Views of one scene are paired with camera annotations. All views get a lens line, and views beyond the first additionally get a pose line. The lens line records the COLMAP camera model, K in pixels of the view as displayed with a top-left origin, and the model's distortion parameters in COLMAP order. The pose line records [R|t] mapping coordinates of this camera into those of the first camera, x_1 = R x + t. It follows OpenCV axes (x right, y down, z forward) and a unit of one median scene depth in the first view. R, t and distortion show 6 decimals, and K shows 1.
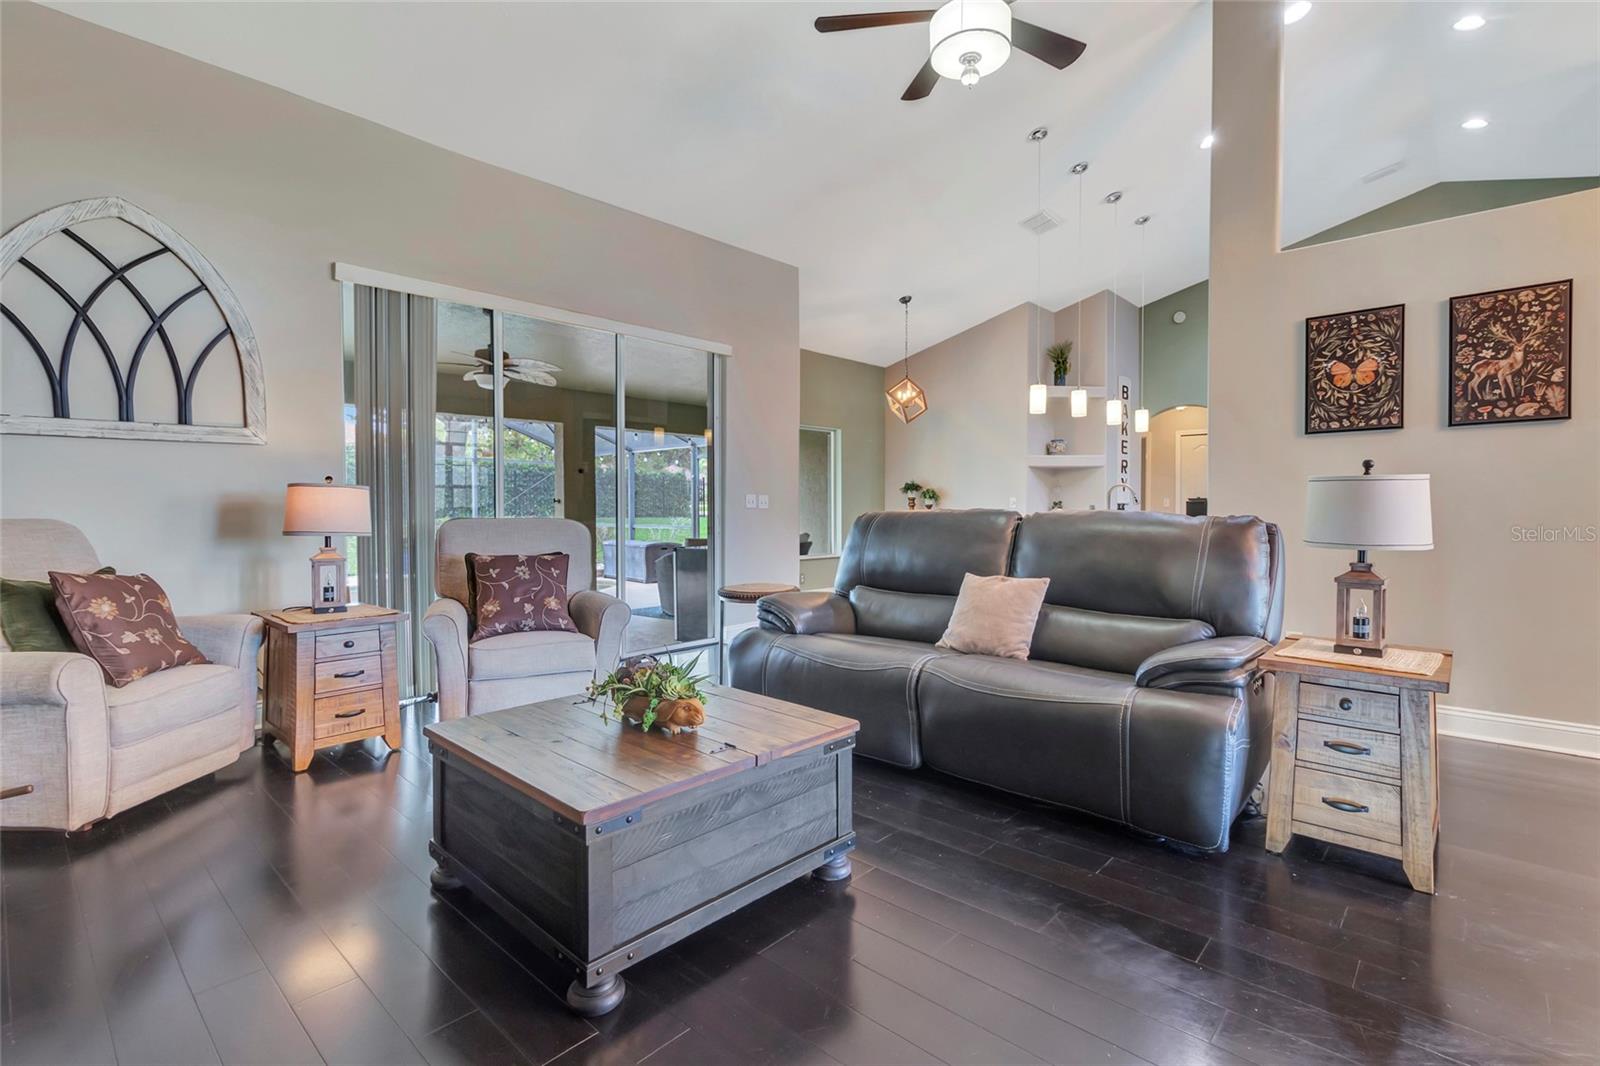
lens RADIAL K [[732.6, 0, 801.4], [0, 732.6, 520.6], [0, 0, 1]] dist [0.000716, -0.000057]
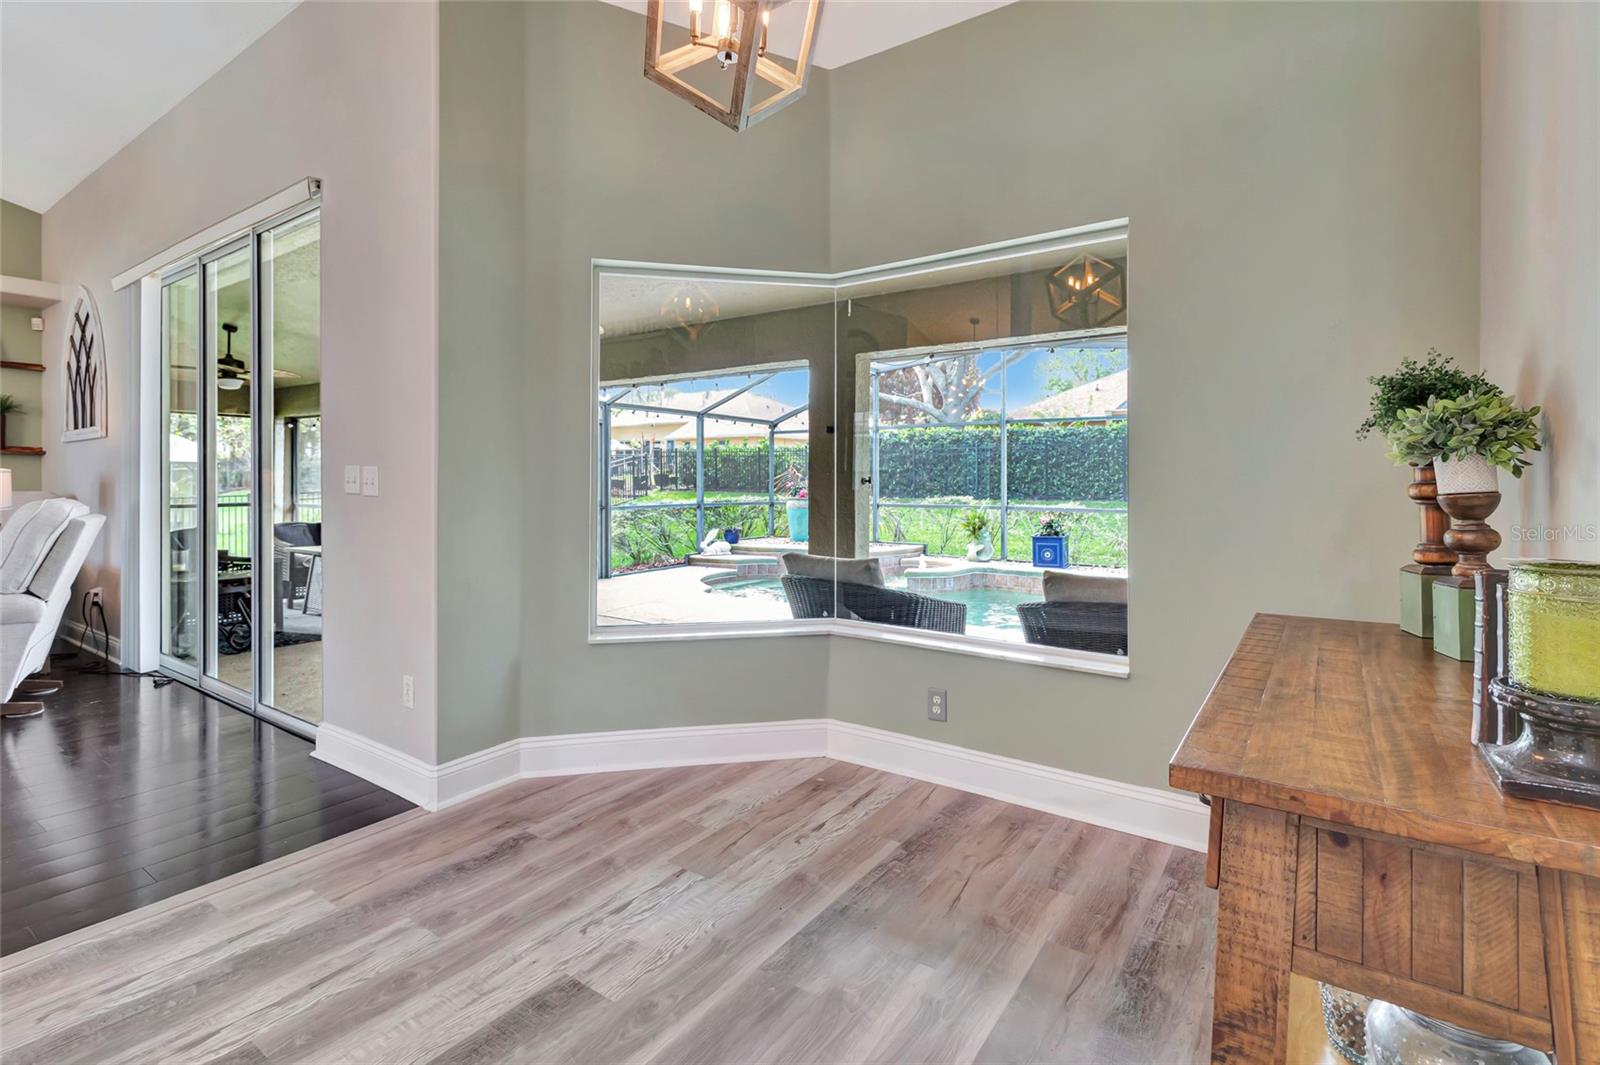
lens RADIAL K [[748.9, 0, 810.0], [0, 748.9, 483.9], [0, 0, 1]] dist [0.002088, 0.000311]
pose [[0.146523, 0.004756, -0.989196, 0.248114], [-0.020465, 0.999789, 0.001776, -0.017302], [0.988996, 0.019984, 0.146589, 0.616352]]
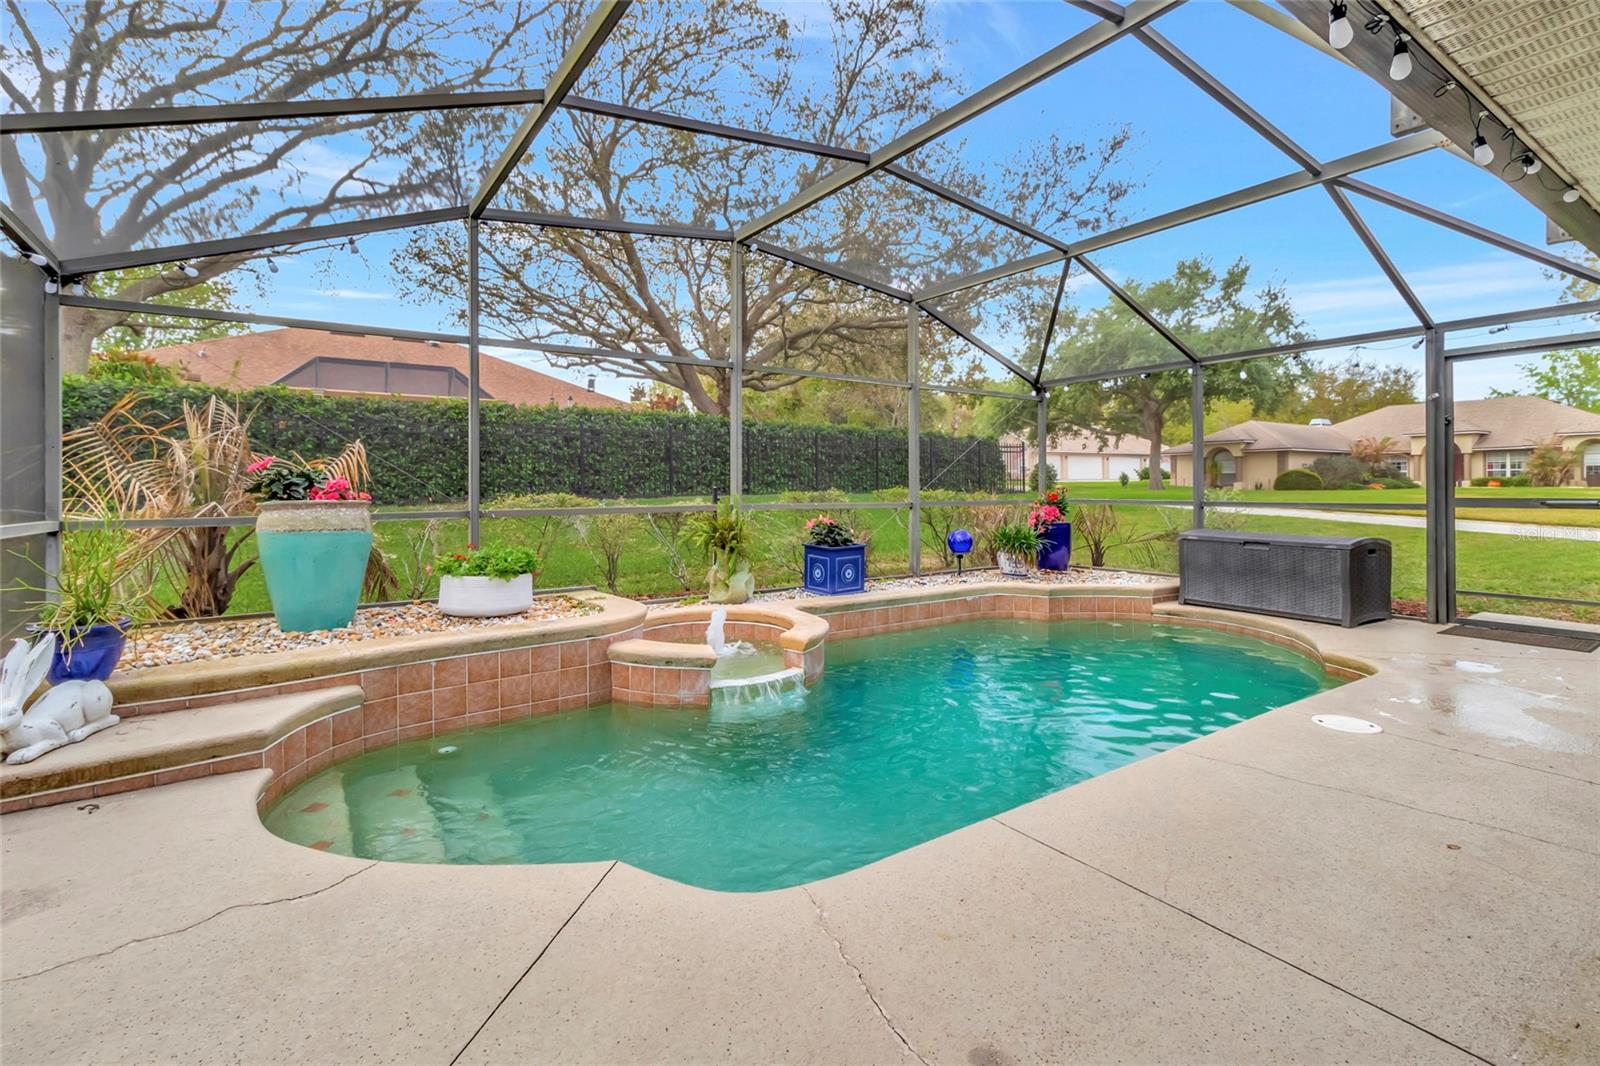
lens RADIAL K [[748.9, 0, 810.0], [0, 748.9, 484.4], [0, 0, 1]] dist [0.002088, 0.000311]
pose [[0.978599, -0.007523, -0.205640, -0.452307], [0.003267, 0.999774, -0.021030, 0.003709], [0.205751, 0.019908, 0.978402, 0.455750]]
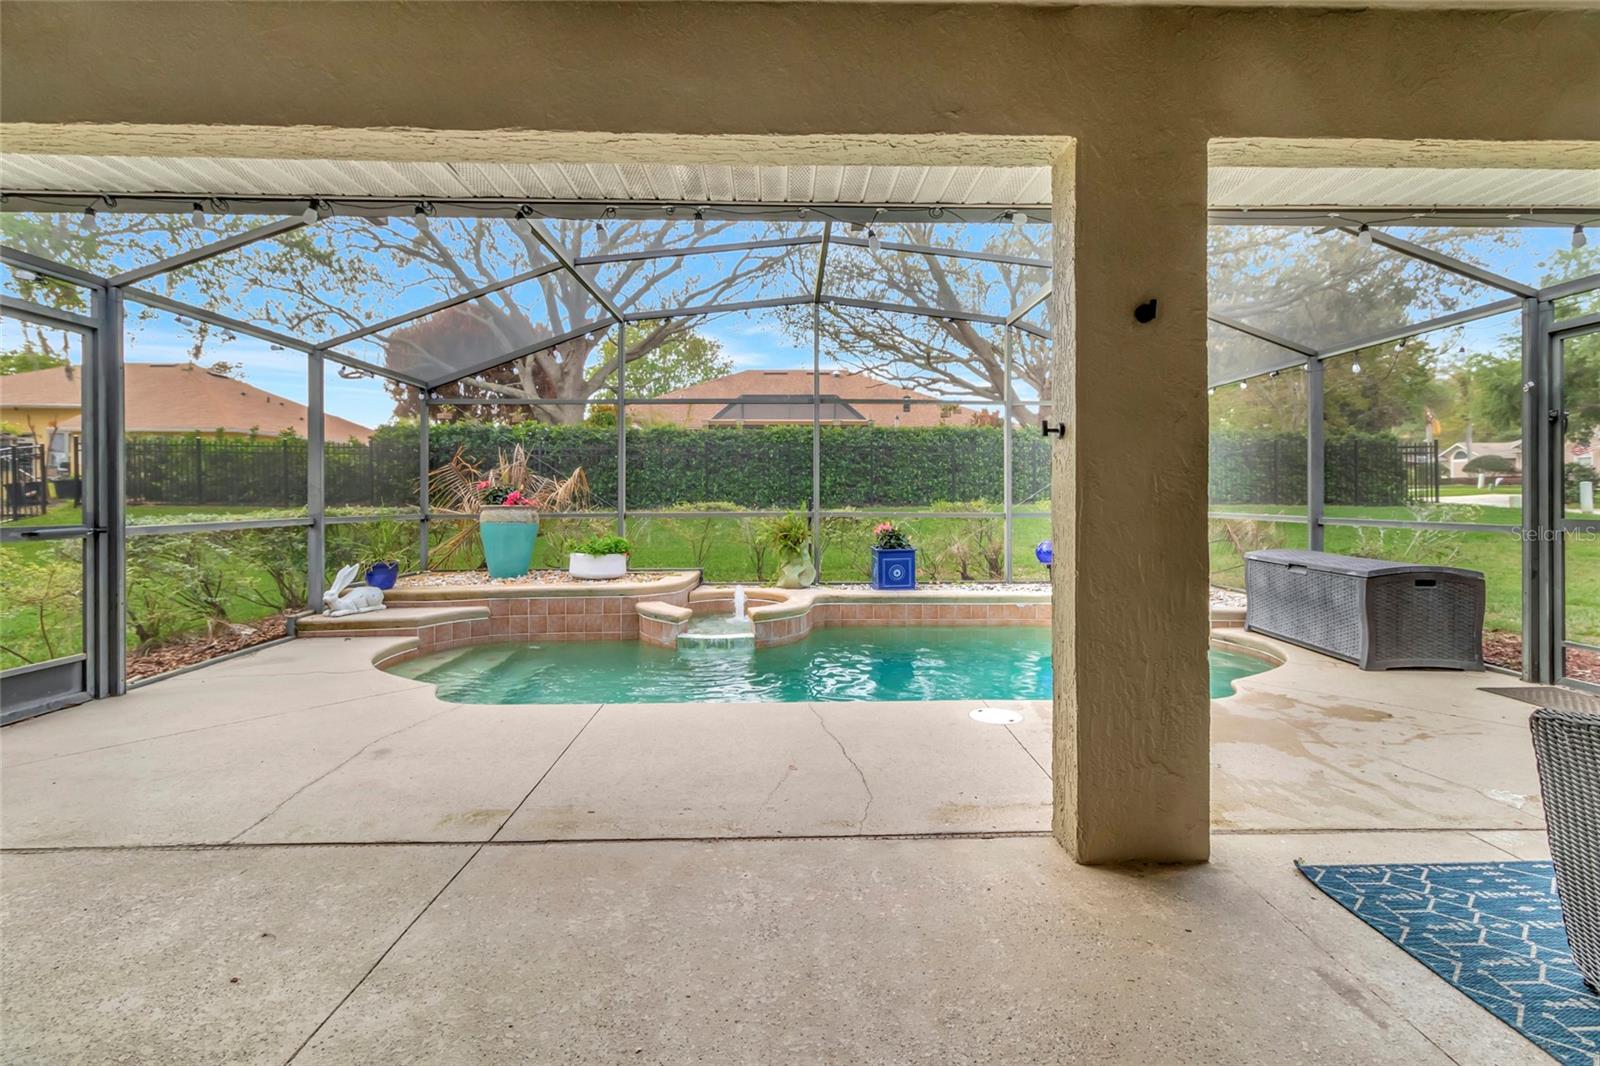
lens RADIAL K [[741.5, 0, 806.9], [0, 741.5, 498.4], [0, 0, 1]] dist [0.003939, -0.000084]
pose [[0.699595, 0.000251, -0.714539, -0.136701], [-0.010516, 0.999895, -0.009944, 0.000730], [0.714462, 0.014471, 0.699525, 0.499354]]
